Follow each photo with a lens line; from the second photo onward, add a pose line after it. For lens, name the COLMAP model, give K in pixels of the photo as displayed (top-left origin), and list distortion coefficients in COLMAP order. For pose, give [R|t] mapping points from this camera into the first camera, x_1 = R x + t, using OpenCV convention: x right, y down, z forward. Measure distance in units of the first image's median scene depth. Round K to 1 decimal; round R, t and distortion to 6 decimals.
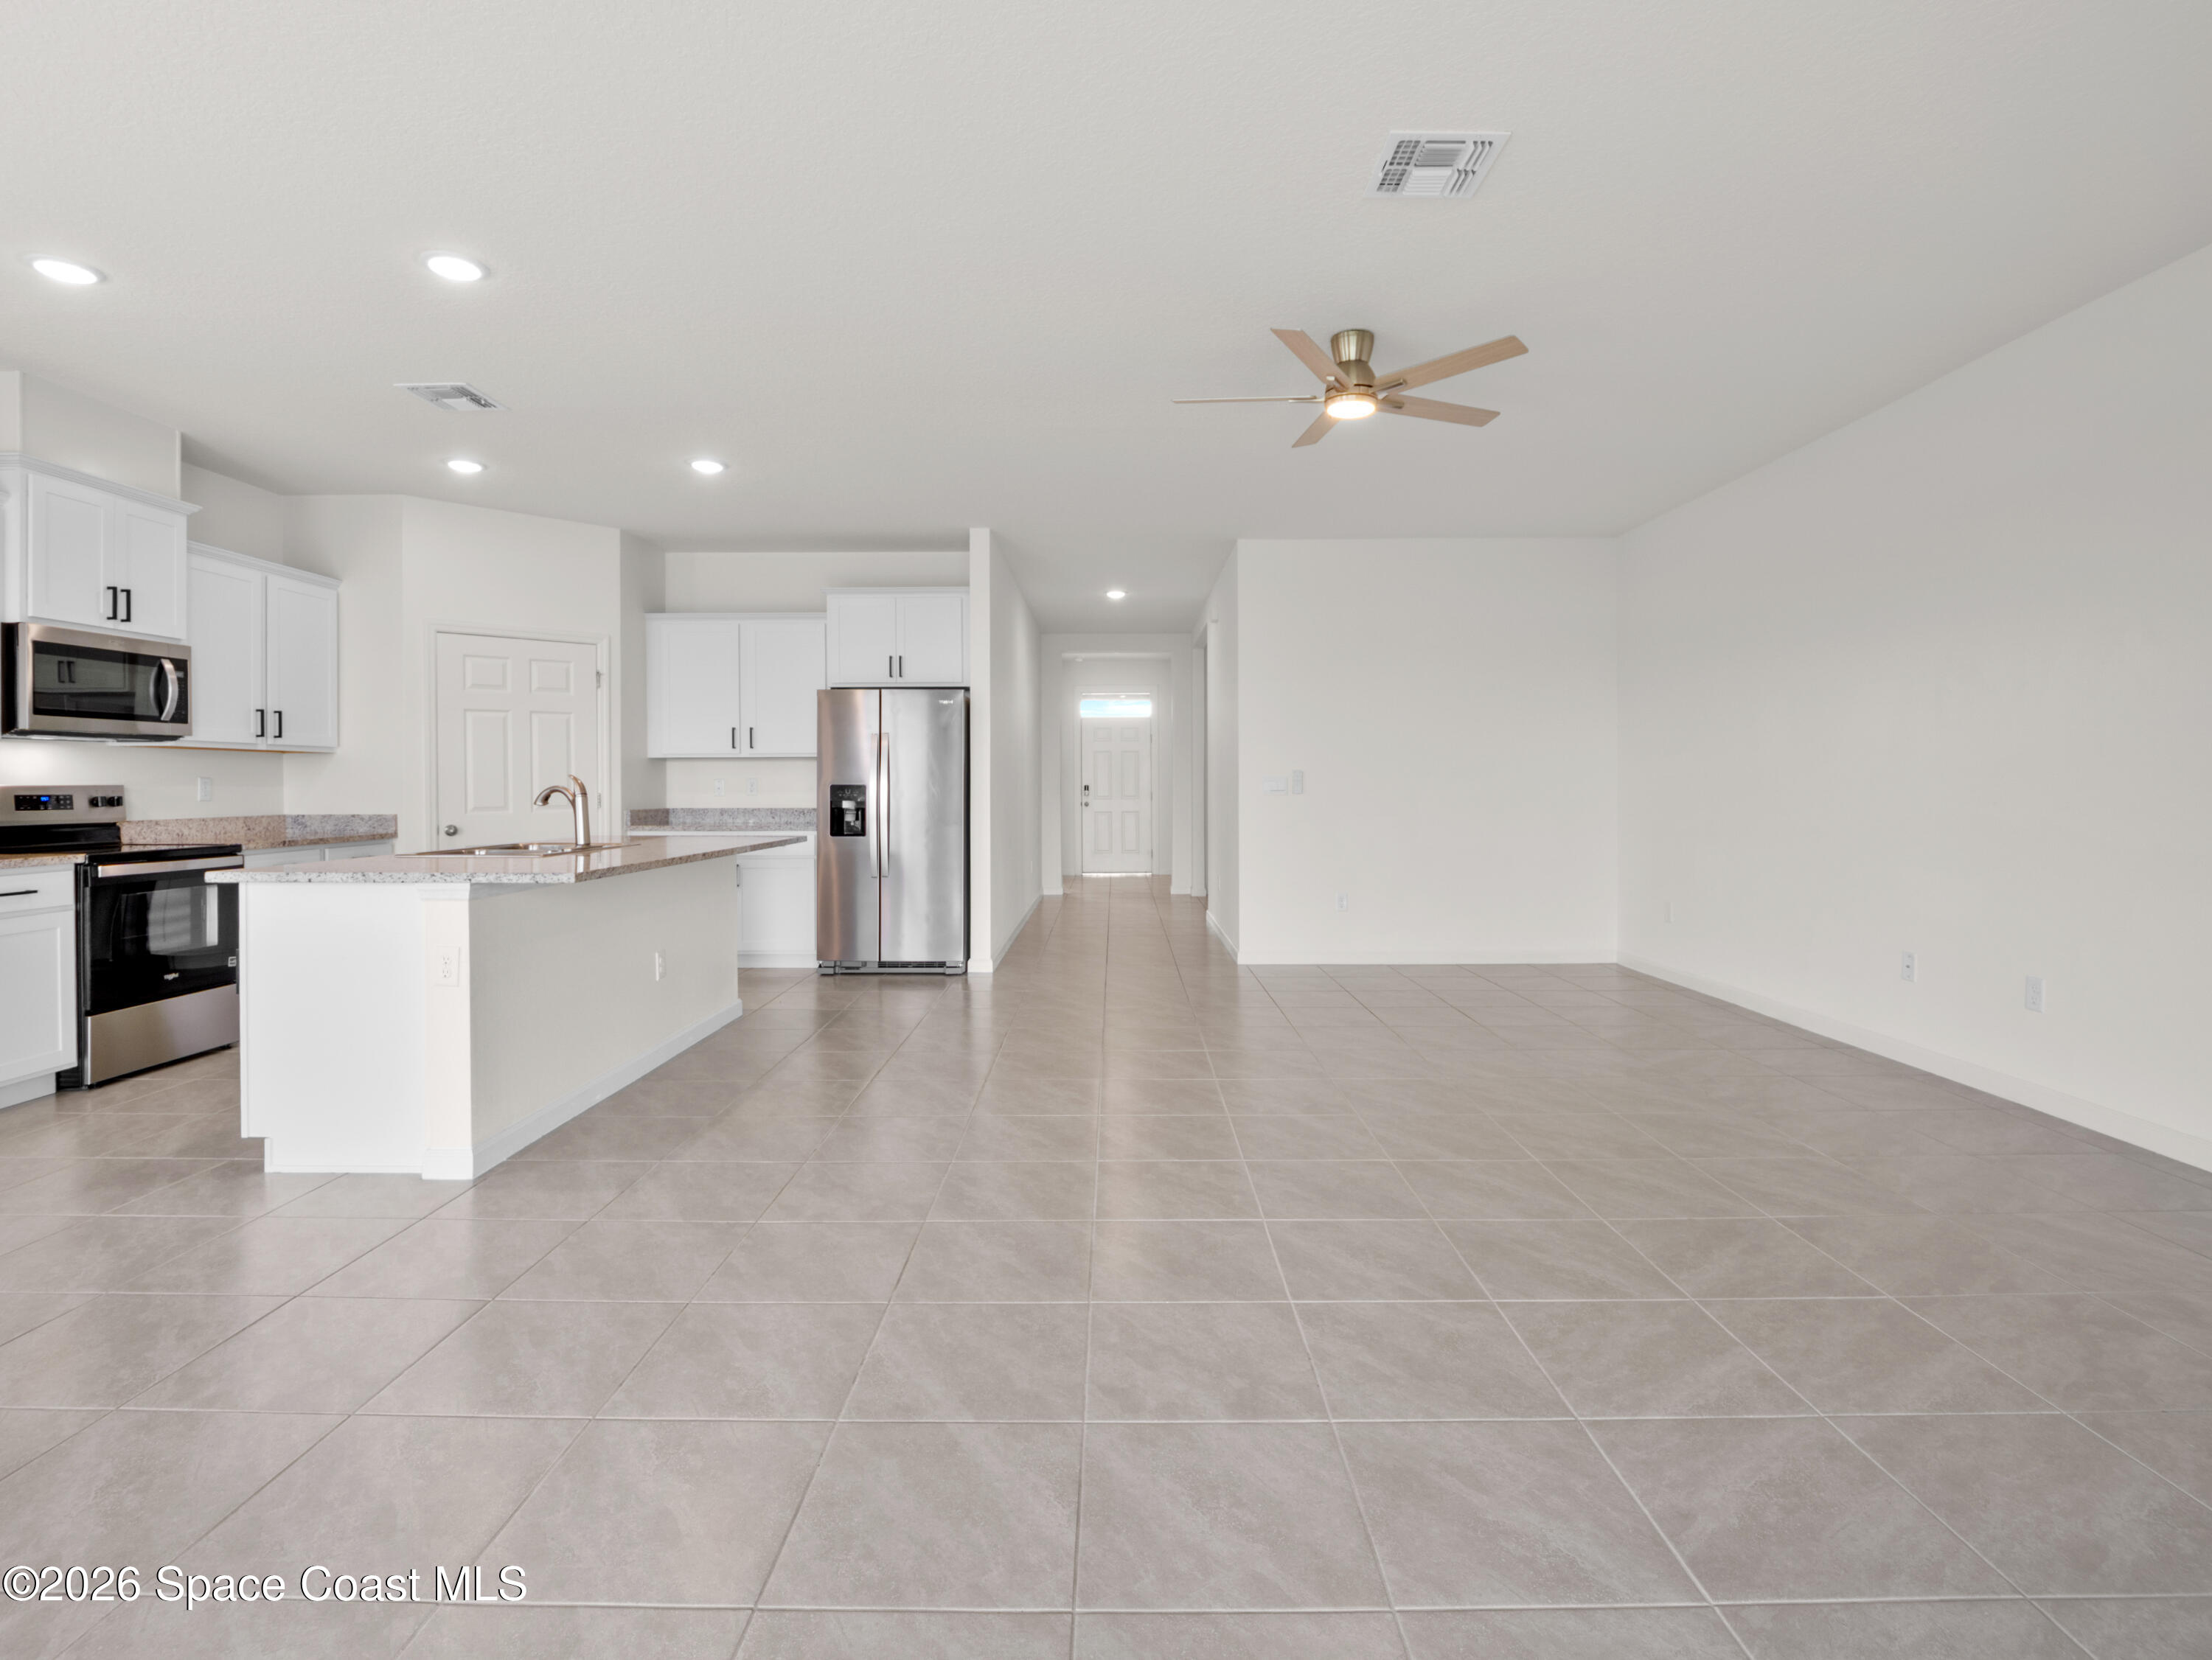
lens RADIAL K [[1075.3, 0, 1100.3], [0, 1075.3, 741.0], [0, 0, 1]] dist [0.000588, -0.009444]
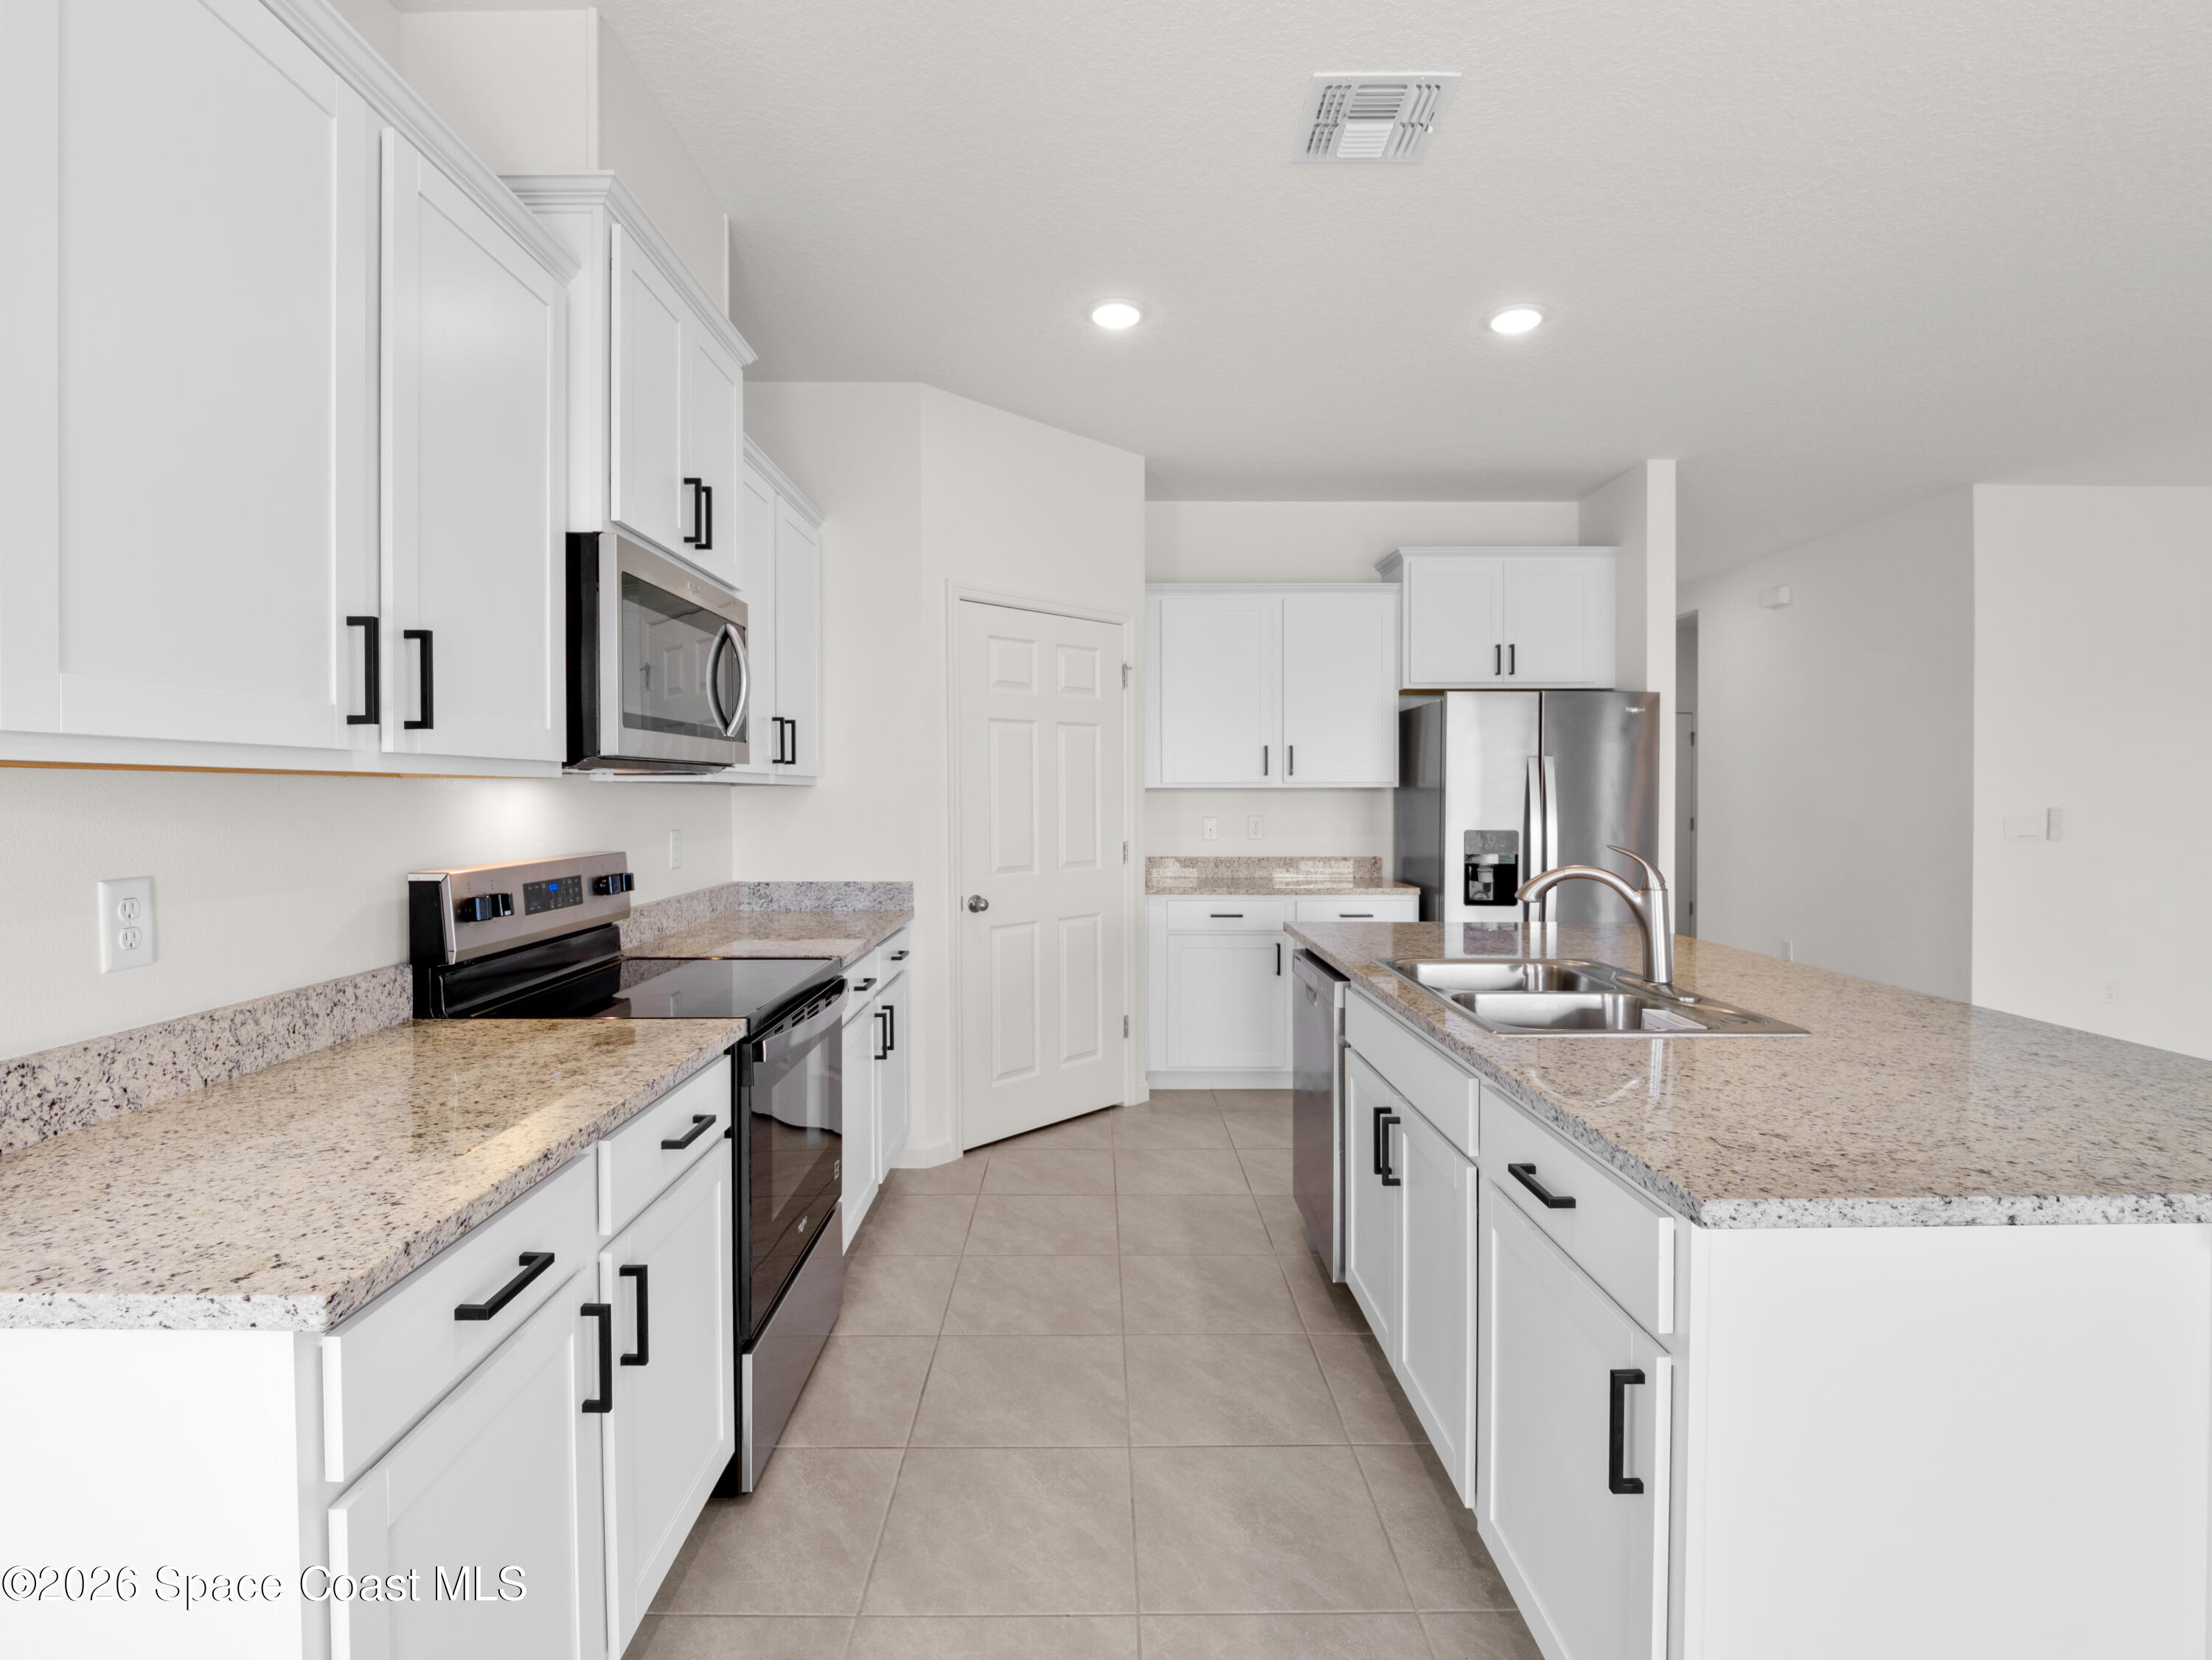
lens RADIAL K [[1073.2, 0, 1109.7], [0, 1073.2, 777.4], [0, 0, 1]] dist [0.001012, -0.015993]
pose [[0.999838, 0.003502, 0.017635, -0.547865], [-0.003915, 0.999717, 0.023456, -0.009544], [-0.017548, -0.023522, 0.999569, 0.355801]]
